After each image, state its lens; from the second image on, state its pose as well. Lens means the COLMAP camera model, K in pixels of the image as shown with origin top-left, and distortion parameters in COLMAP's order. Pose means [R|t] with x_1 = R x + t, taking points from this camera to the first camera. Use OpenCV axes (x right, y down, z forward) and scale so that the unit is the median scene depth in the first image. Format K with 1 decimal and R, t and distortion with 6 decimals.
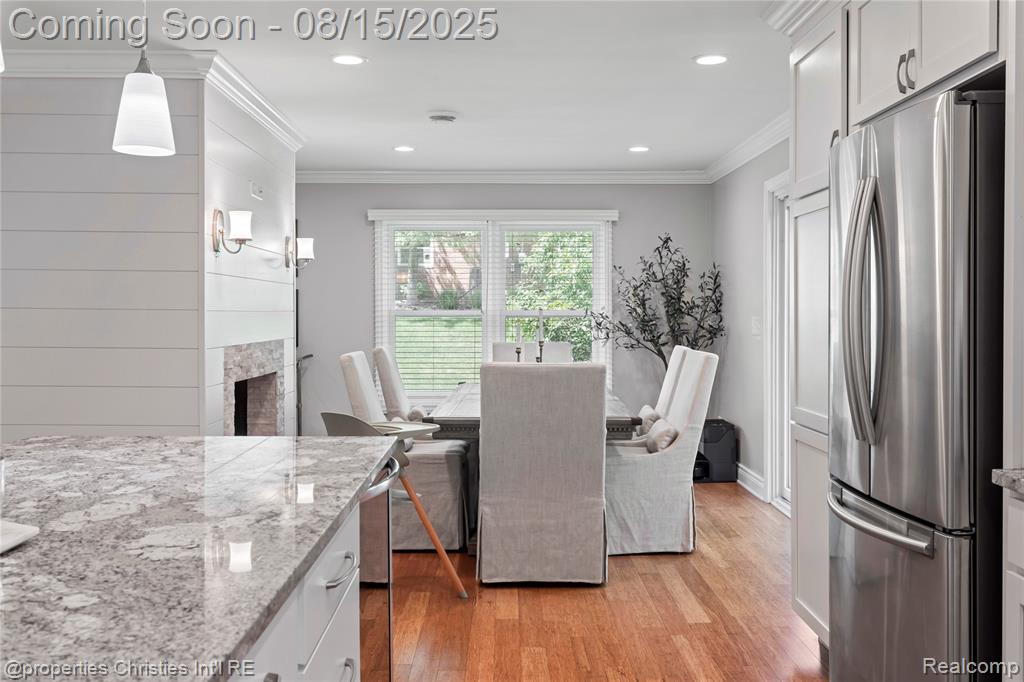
lens RADIAL K [[970.6, 0, 497.3], [0, 970.6, 326.6], [0, 0, 1]] dist [0.008356, 0.000000]
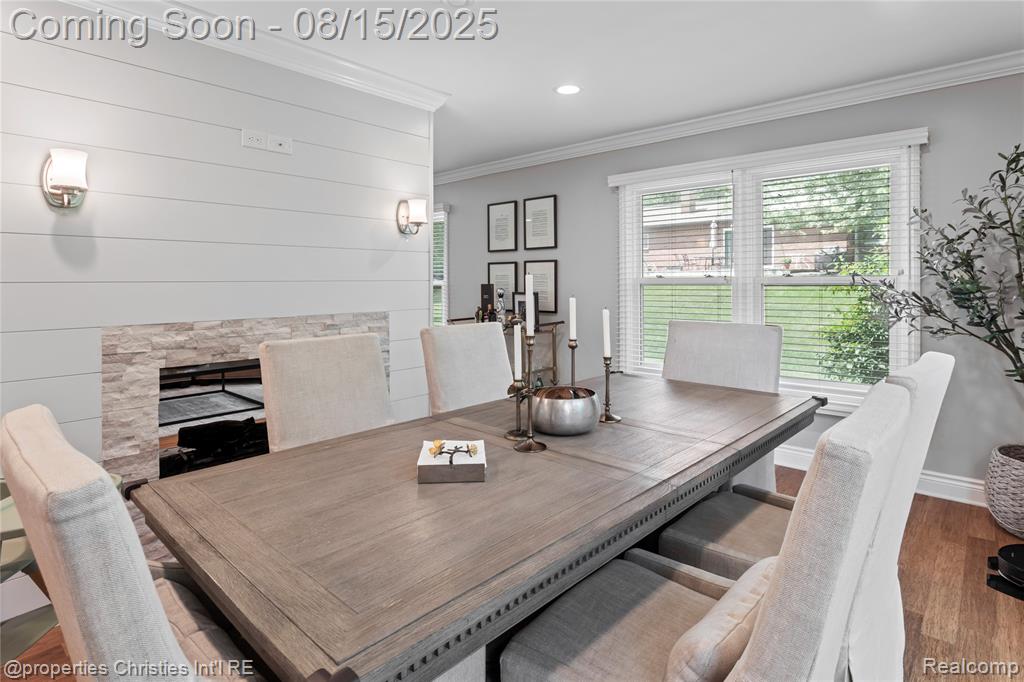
lens RADIAL K [[537.2, 0, 516.7], [0, 537.2, 290.8], [0, 0, 1]] dist [0.002646, 0.002978]
pose [[0.746177, 0.007119, -0.665709, 0.258167], [-0.003276, 0.999970, 0.007021, -0.012741], [0.665739, -0.003058, 0.746178, 0.849839]]
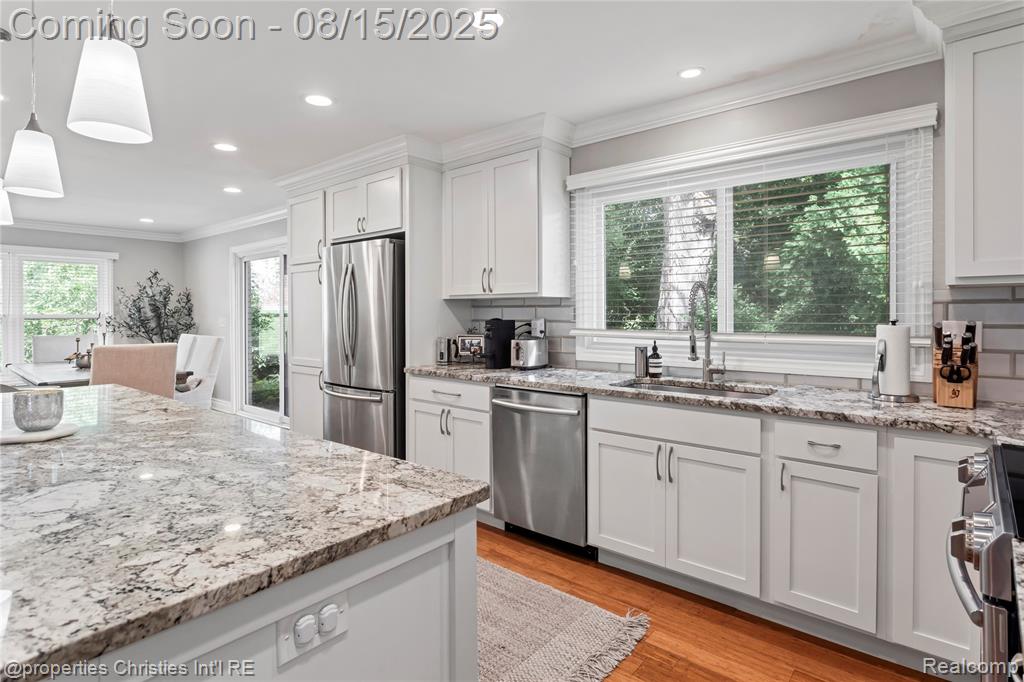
lens RADIAL K [[537.2, 0, 506.0], [0, 537.2, 313.1], [0, 0, 1]] dist [0.002646, 0.002978]
pose [[0.649335, -0.001289, 0.760502, -0.226257], [0.014734, 0.999832, -0.010885, 0.000589], [-0.760360, 0.018274, 0.649245, -0.130088]]
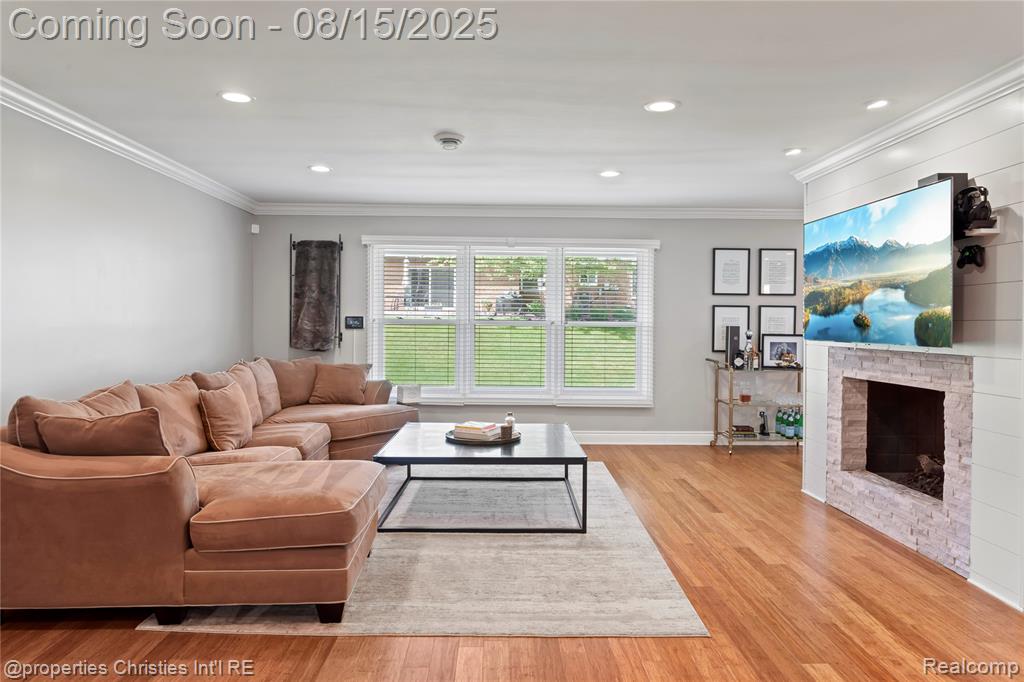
lens RADIAL K [[647.0, 0, 506.6], [0, 647.0, 331.7], [0, 0, 1]] dist [-0.007269, 0.004243]
pose [[0.999953, 0.009441, 0.002332, -0.920188], [-0.009440, 0.999955, -0.000729, -0.002169], [-0.002338, 0.000707, 0.999997, 0.301355]]
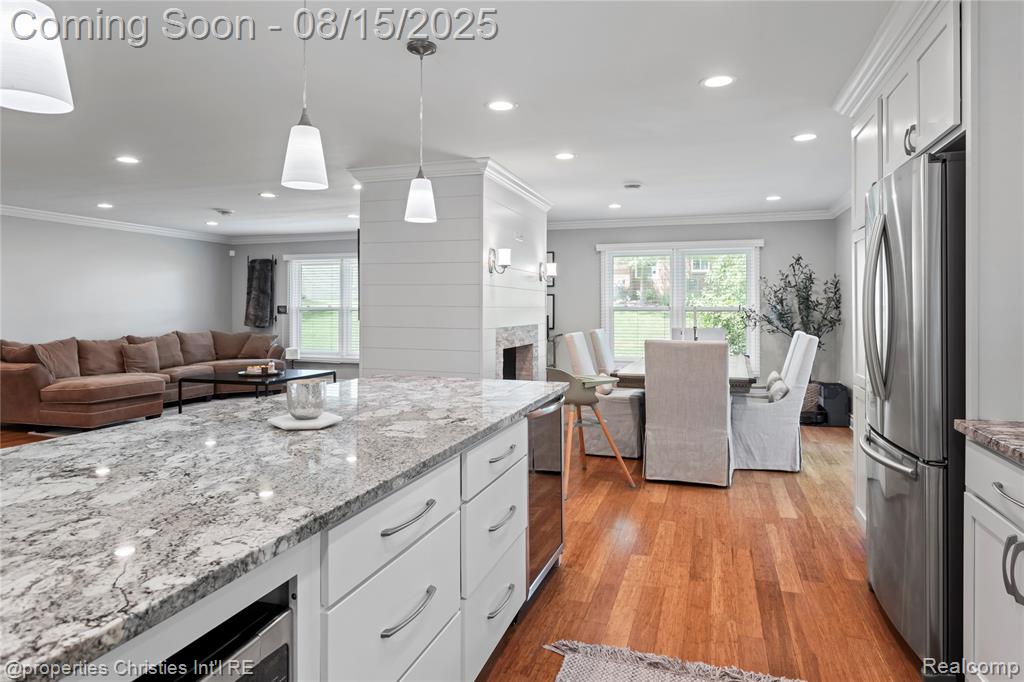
lens RADIAL K [[610.5, 0, 497.6], [0, 610.5, 308.7], [0, 0, 1]] dist [-0.011389, 0.000342]
pose [[0.945087, 0.000979, -0.326819, 0.070870], [-0.005575, 0.999898, -0.013127, 0.000542], [0.326773, 0.014228, 0.944996, -0.020655]]
